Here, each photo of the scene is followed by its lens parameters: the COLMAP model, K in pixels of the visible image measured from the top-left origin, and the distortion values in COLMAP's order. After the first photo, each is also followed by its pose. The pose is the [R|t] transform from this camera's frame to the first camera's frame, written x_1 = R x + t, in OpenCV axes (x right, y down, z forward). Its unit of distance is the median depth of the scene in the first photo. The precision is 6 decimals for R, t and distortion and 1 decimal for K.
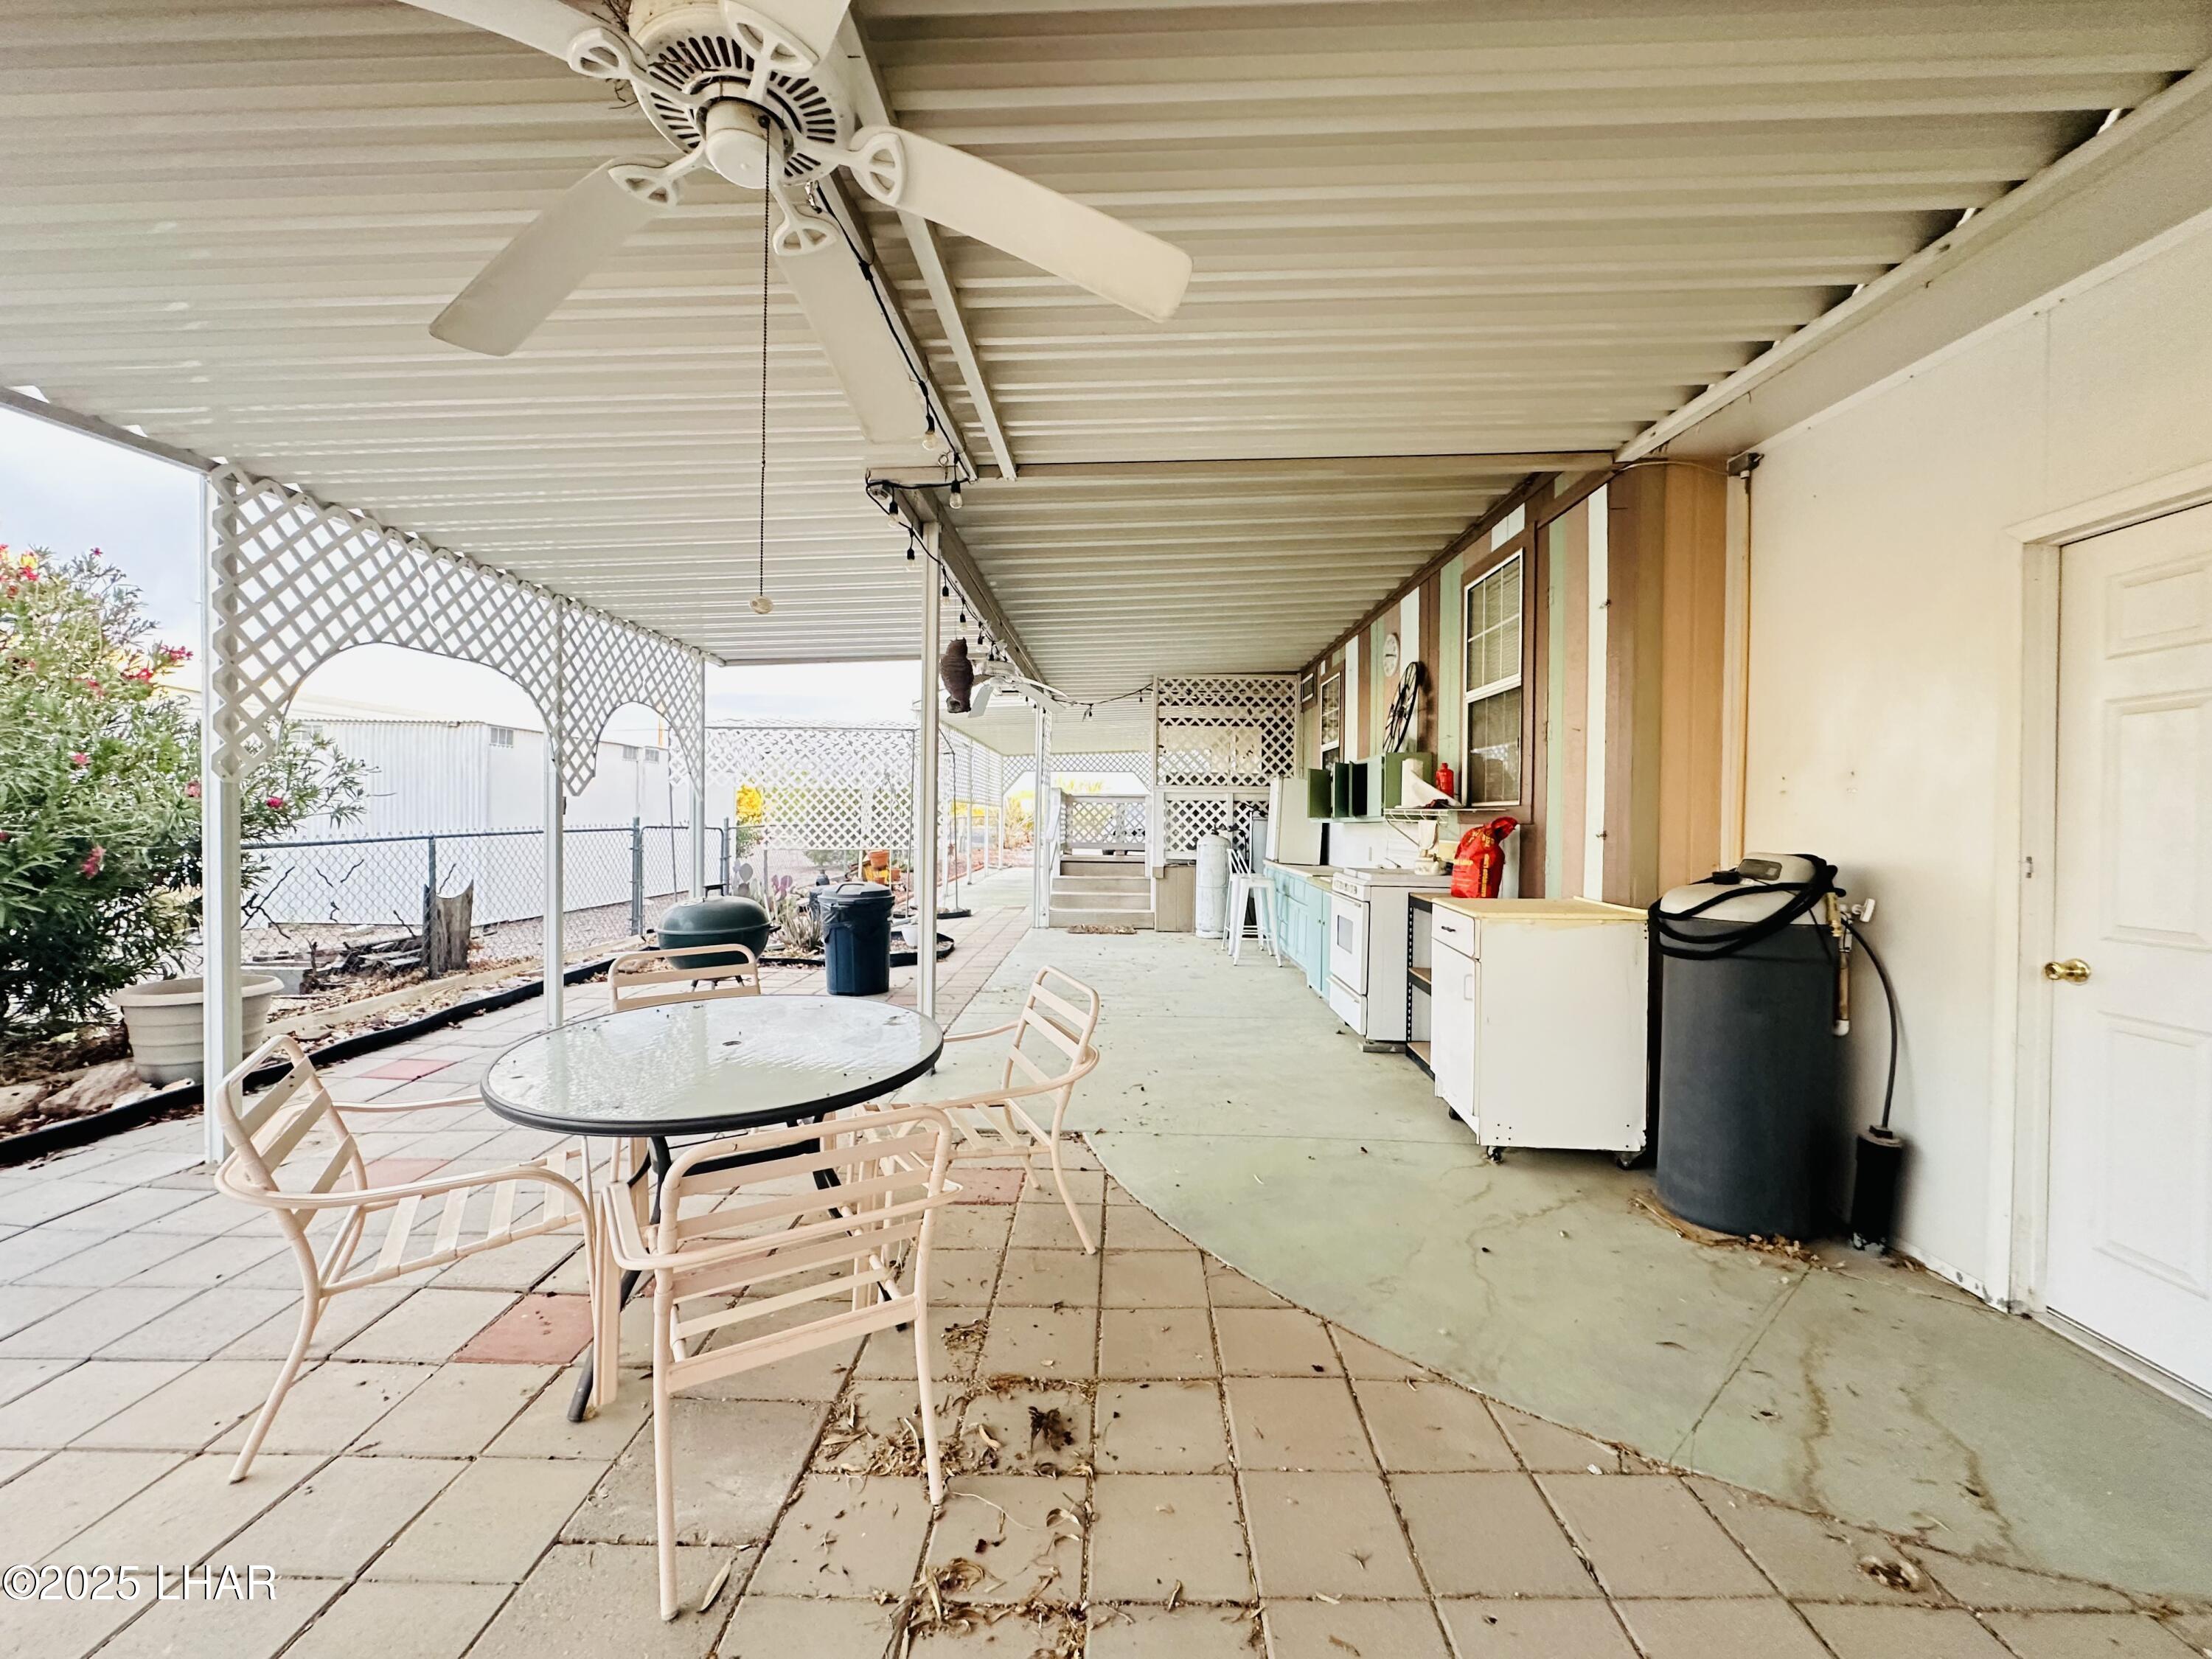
lens RADIAL K [[888.4, 0, 1106.0], [0, 888.4, 829.5], [0, 0, 1]] dist [-0.013462, 0.000144]
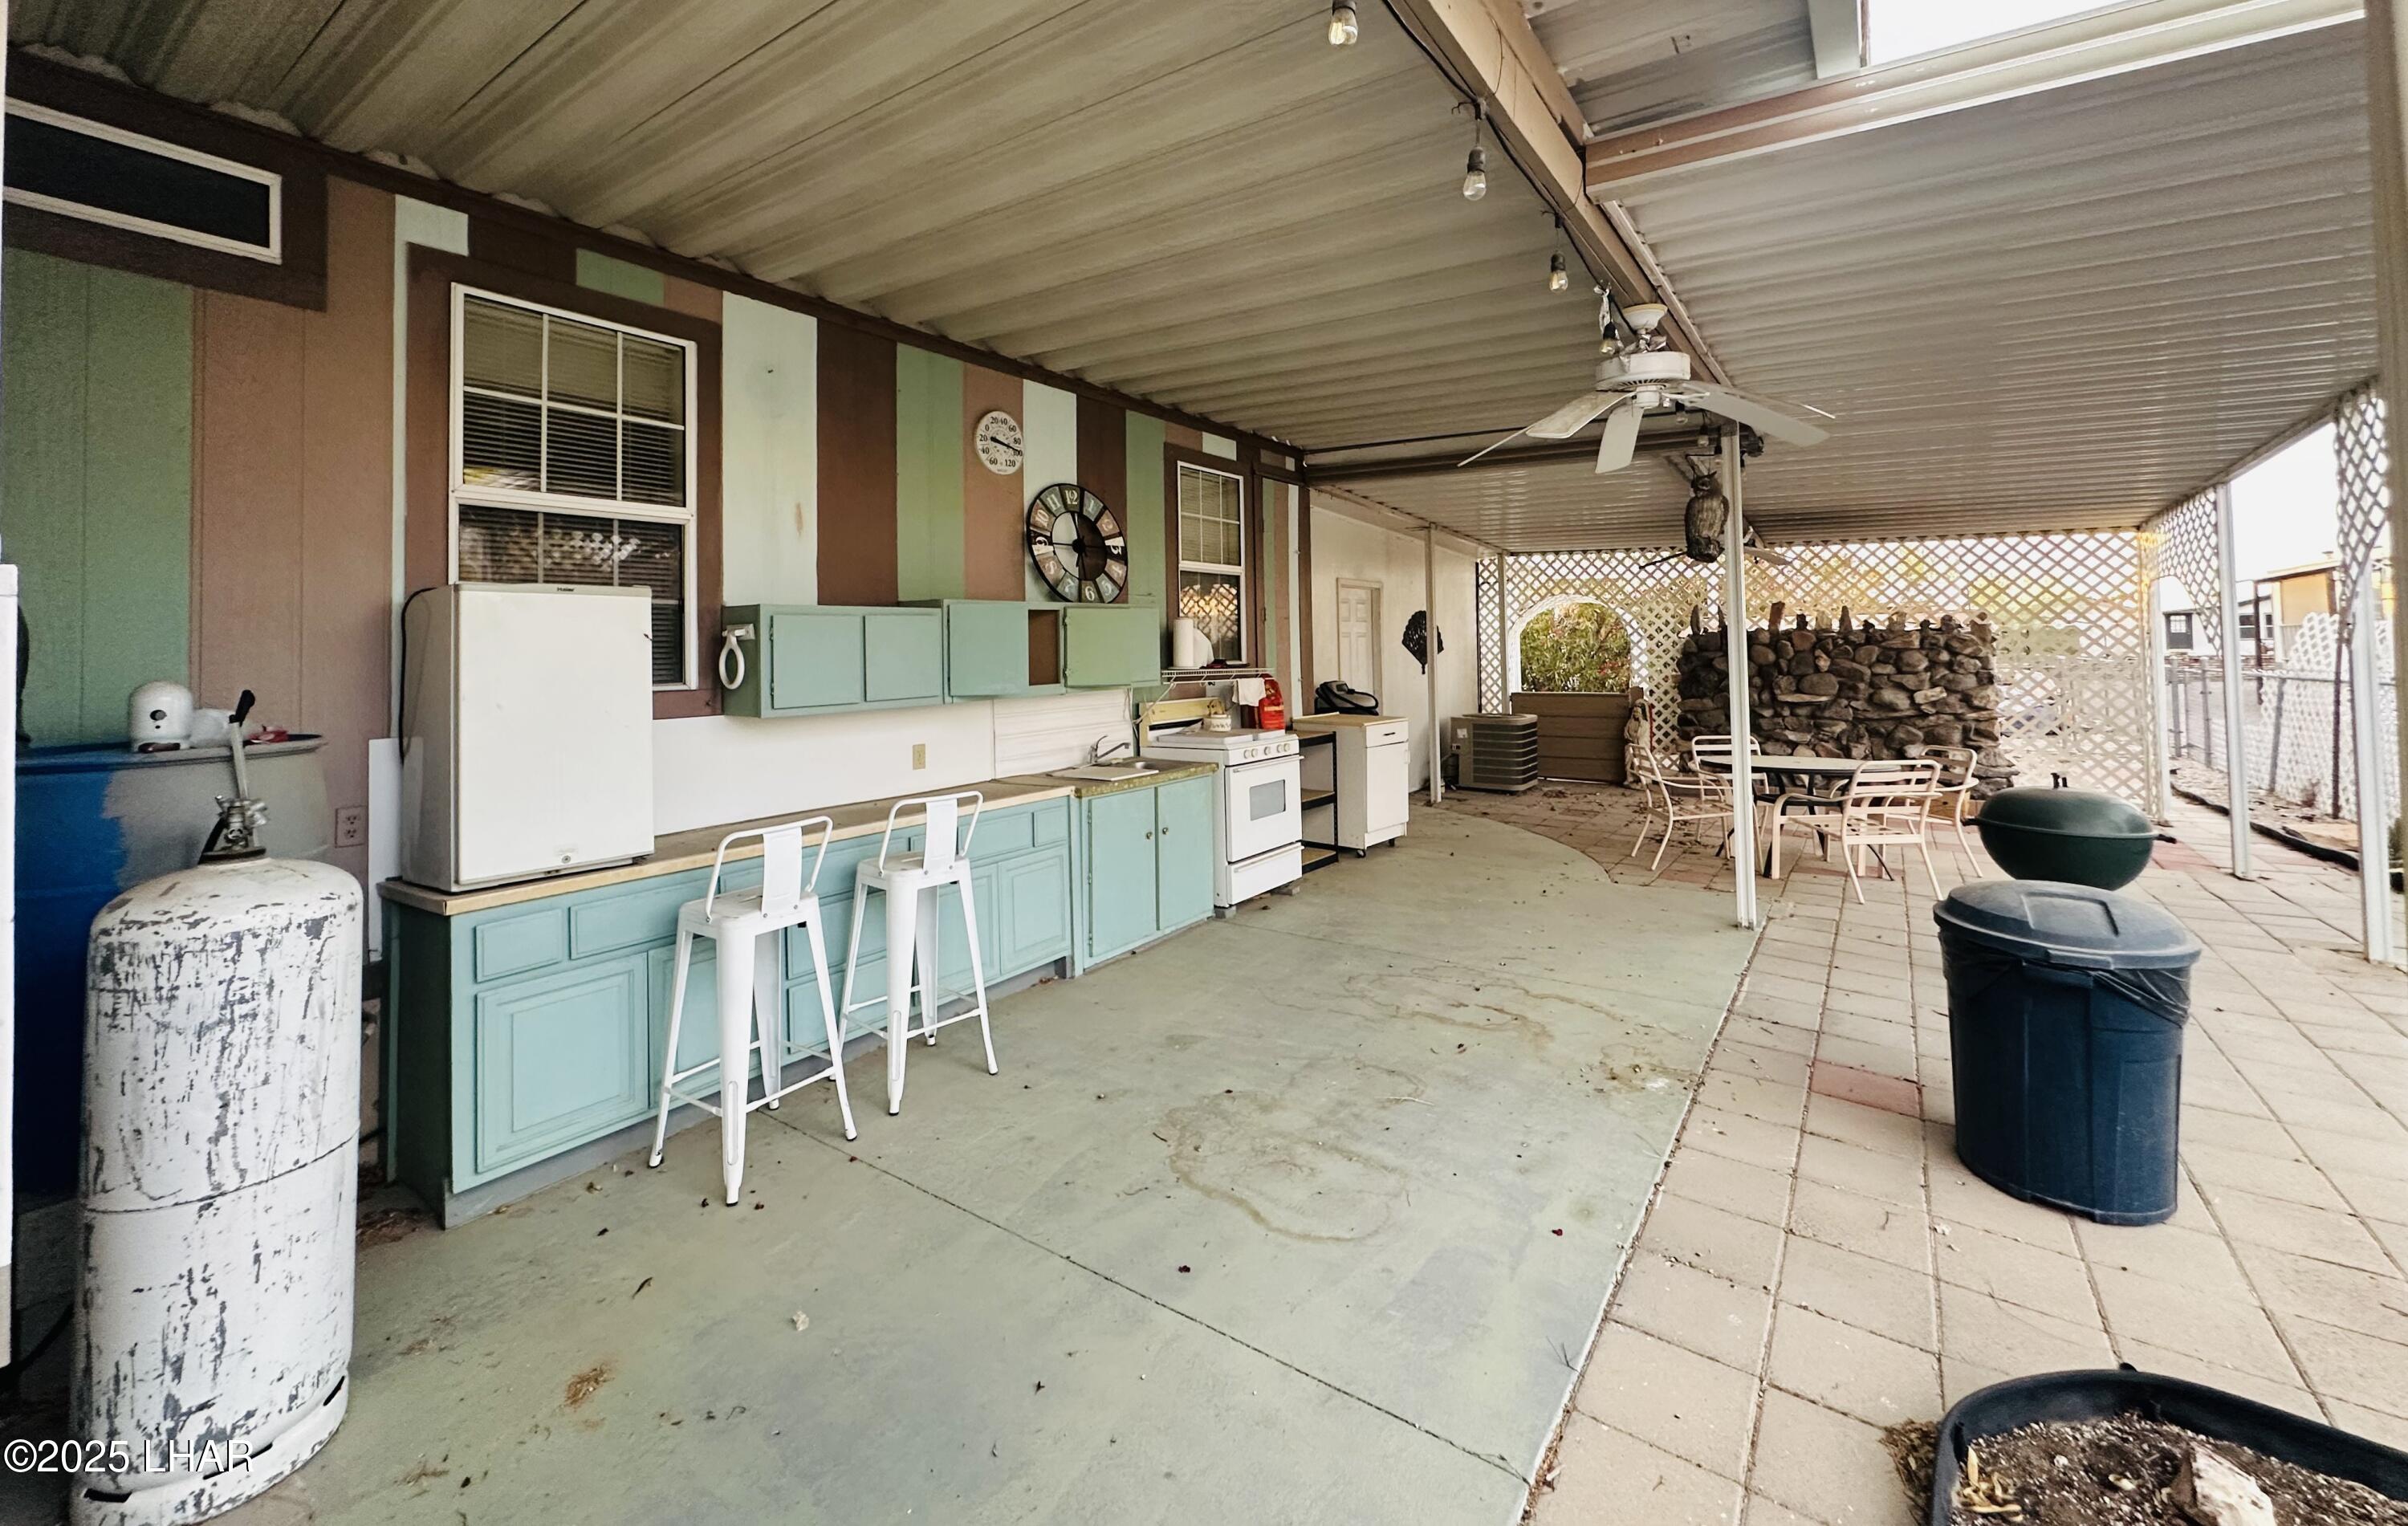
lens RADIAL K [[960.4, 0, 1207.6], [0, 960.4, 613.3], [0, 0, 1]] dist [-0.000346, 0.000088]
pose [[-0.829132, 0.022854, 0.558585, -0.234743], [0.015038, 0.999714, -0.018580, -0.058813], [-0.558850, -0.007005, -0.829239, 1.687500]]
